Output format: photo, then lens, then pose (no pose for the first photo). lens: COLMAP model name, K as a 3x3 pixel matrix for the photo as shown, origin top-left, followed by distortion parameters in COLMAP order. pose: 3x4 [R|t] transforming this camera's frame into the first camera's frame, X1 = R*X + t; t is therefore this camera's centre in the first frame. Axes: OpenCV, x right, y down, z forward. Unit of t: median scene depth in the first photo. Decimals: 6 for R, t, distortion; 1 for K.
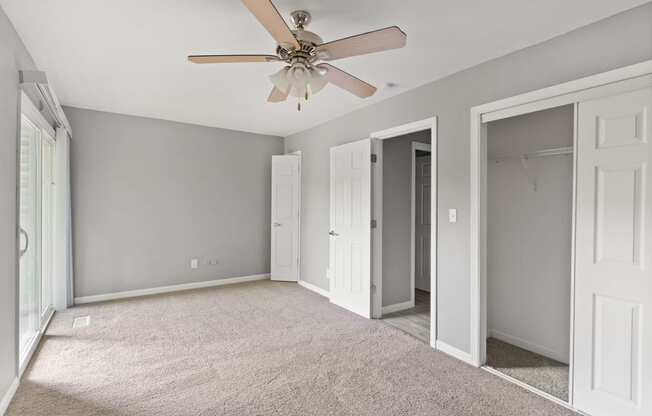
lens RADIAL K [[317.0, 0, 326.0], [0, 317.0, 208.0], [0, 0, 1]] dist [0.001658, 0.000381]
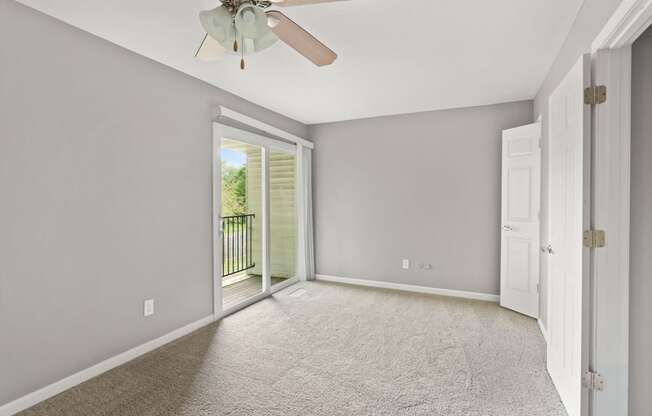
lens RADIAL K [[317.0, 0, 326.0], [0, 317.0, 208.0], [0, 0, 1]] dist [0.001658, 0.000381]
pose [[0.500705, 0.014009, -0.865505, 0.333562], [-0.007493, 0.999902, 0.011850, 0.002660], [0.865585, 0.000552, 0.500761, 0.406686]]
